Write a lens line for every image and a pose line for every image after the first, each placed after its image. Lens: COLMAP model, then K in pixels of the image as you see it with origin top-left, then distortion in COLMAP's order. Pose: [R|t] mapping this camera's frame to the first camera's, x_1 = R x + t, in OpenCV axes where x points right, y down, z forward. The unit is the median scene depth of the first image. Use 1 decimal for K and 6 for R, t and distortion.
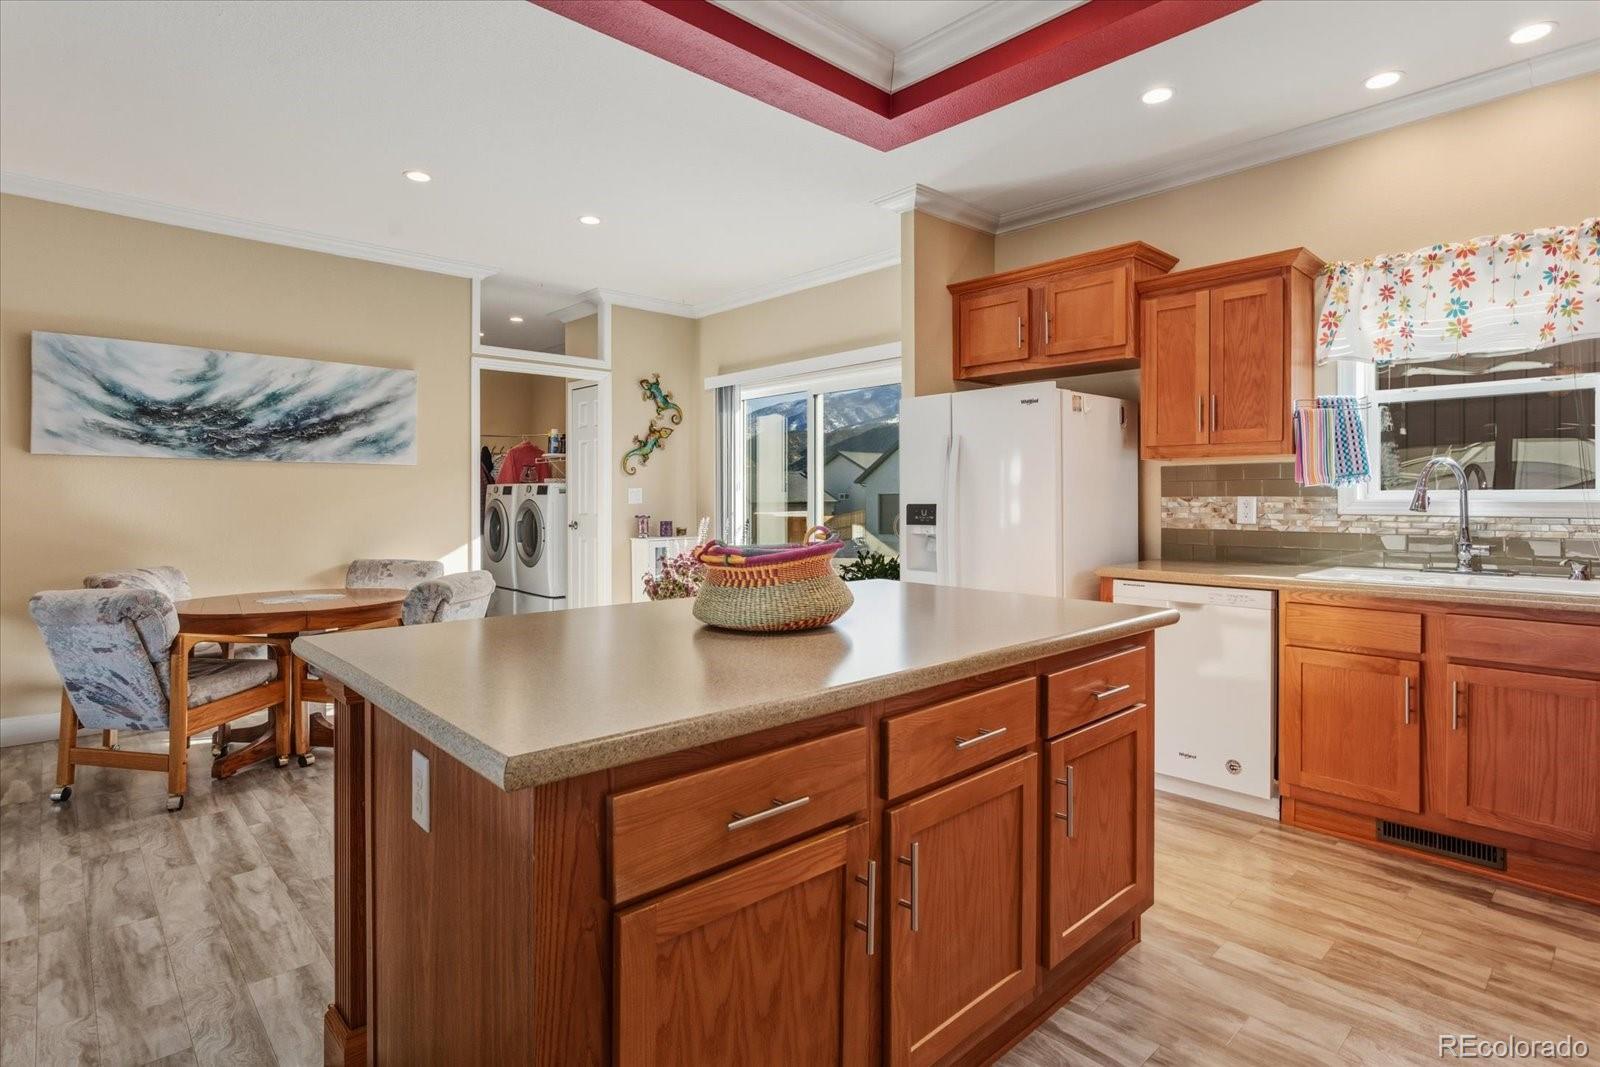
lens RADIAL K [[790.1, 0, 798.9], [0, 790.1, 502.7], [0, 0, 1]] dist [0.000686, -0.000144]
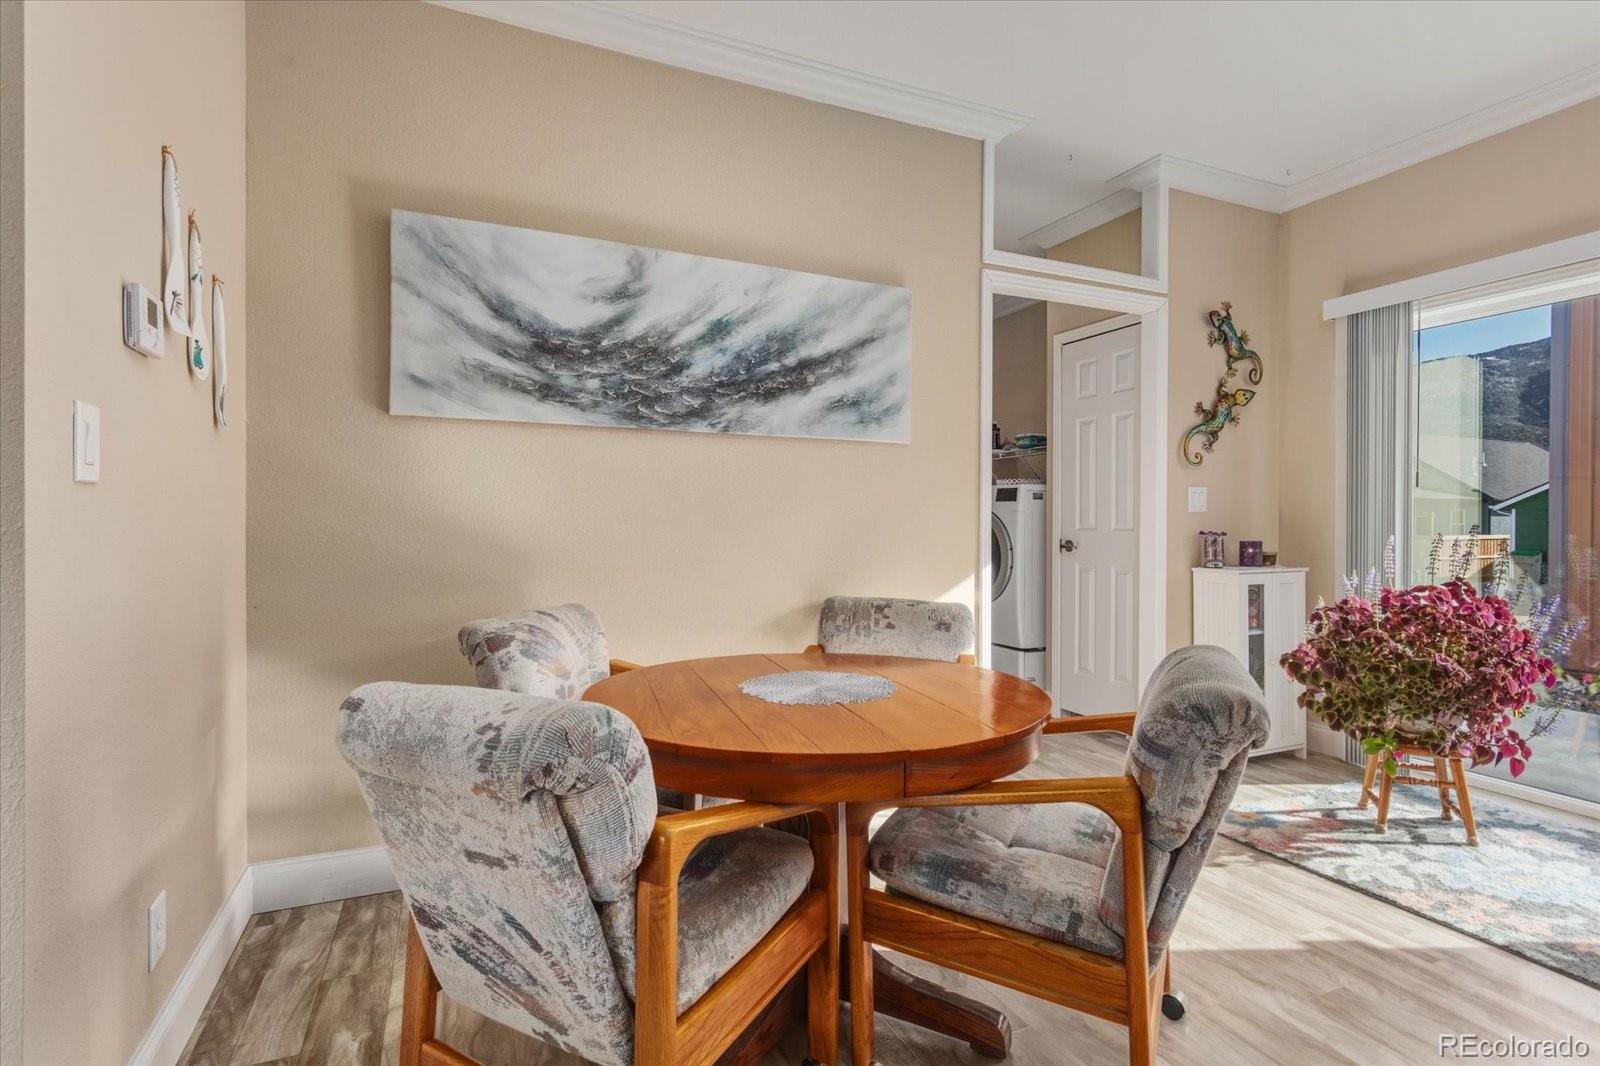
lens RADIAL K [[695.0, 0, 800.0], [0, 695.0, 533.0], [0, 0, 1]] dist [0.000139, 0.000089]
pose [[0.955713, 0.008622, -0.294174, -0.448450], [-0.006976, 0.999954, 0.006647, 0.020534], [0.294217, -0.004300, 0.955729, 0.509240]]
